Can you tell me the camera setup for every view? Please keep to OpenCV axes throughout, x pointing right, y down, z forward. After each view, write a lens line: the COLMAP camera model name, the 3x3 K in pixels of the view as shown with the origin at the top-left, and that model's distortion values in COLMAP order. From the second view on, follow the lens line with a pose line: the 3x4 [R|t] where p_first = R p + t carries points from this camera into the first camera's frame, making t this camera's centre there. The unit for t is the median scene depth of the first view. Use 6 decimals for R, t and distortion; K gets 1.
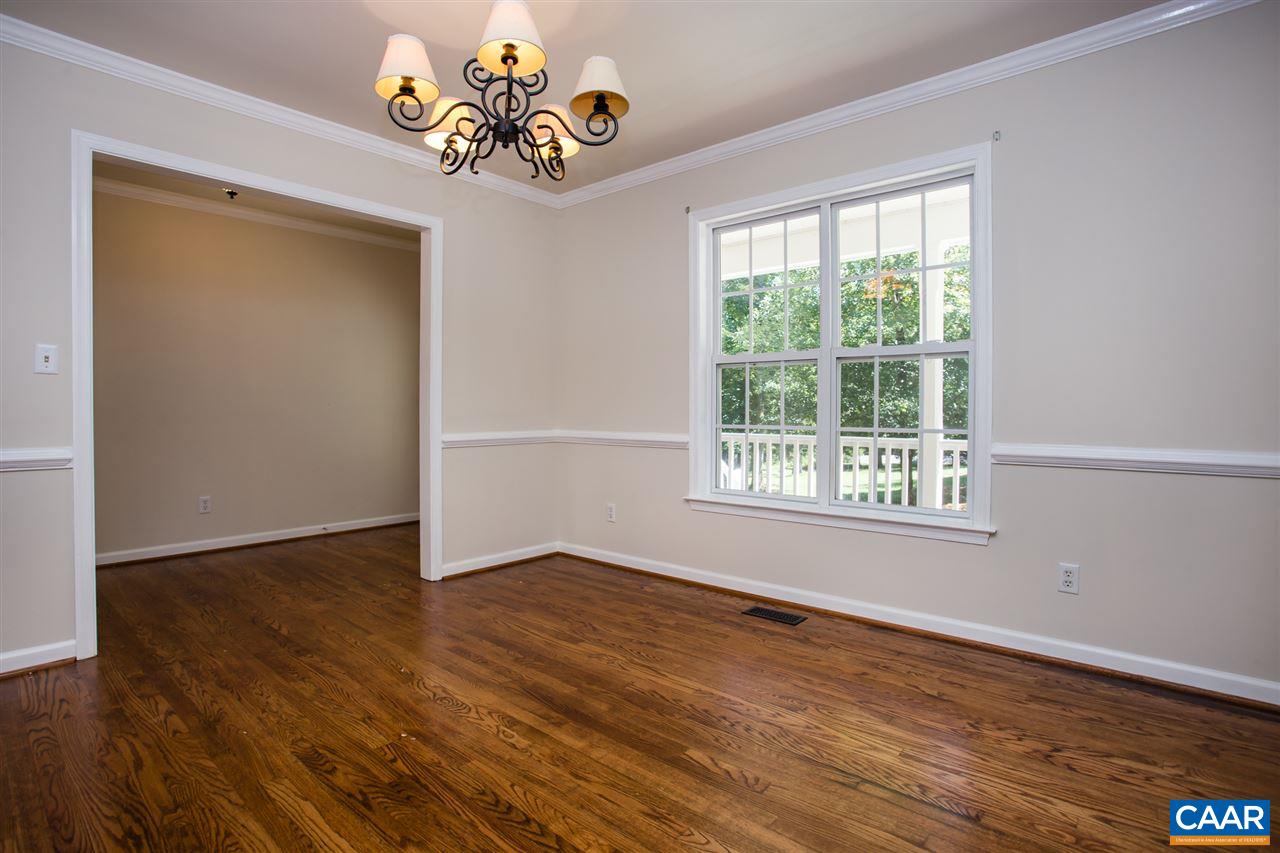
lens RADIAL K [[635.7, 0, 634.7], [0, 635.7, 418.5], [0, 0, 1]] dist [-0.068303, 0.025783]
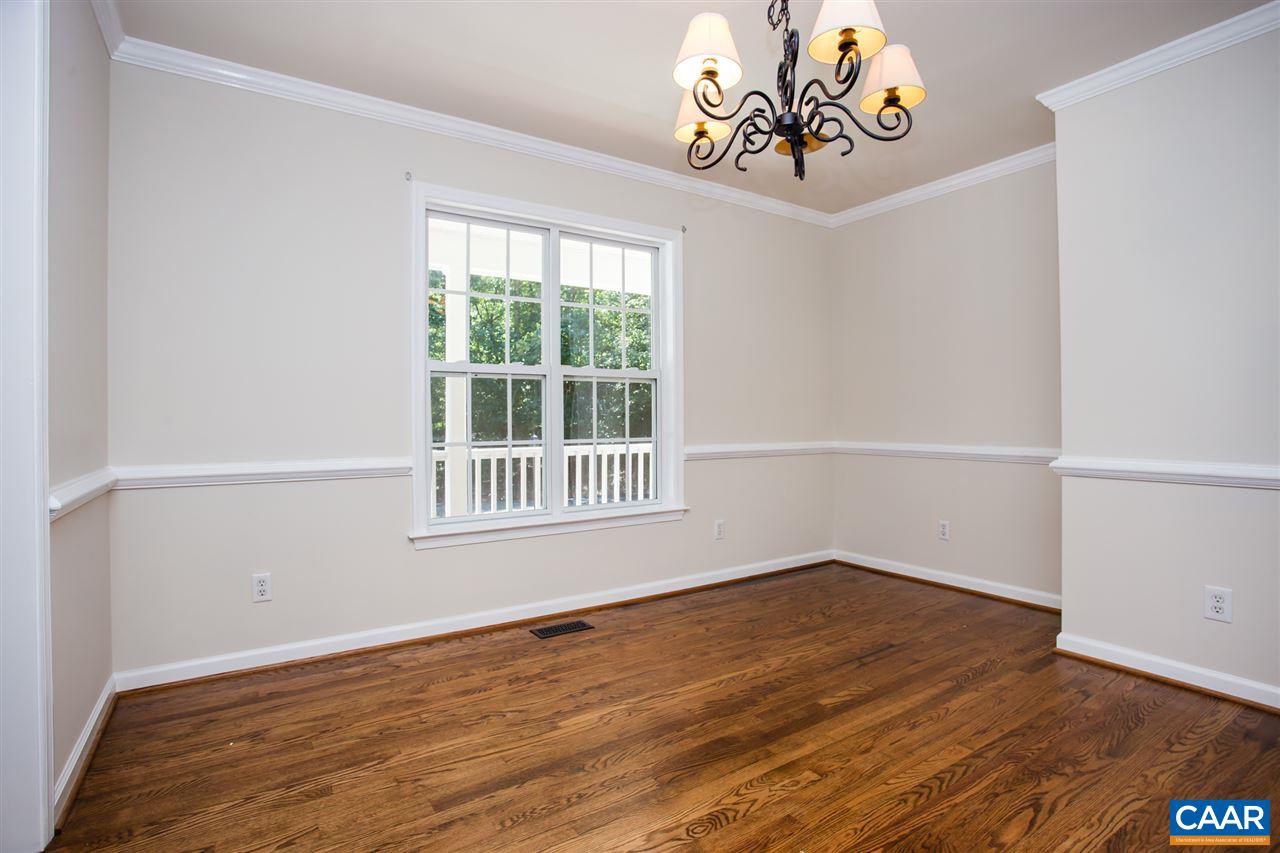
lens RADIAL K [[635.7, 0, 643.4], [0, 635.7, 415.8], [0, 0, 1]] dist [-0.068303, 0.025783]
pose [[0.252896, 0.005710, 0.967477, -0.803283], [0.021518, 0.999702, -0.011524, -0.012666], [-0.967254, 0.023732, 0.252698, 0.690837]]
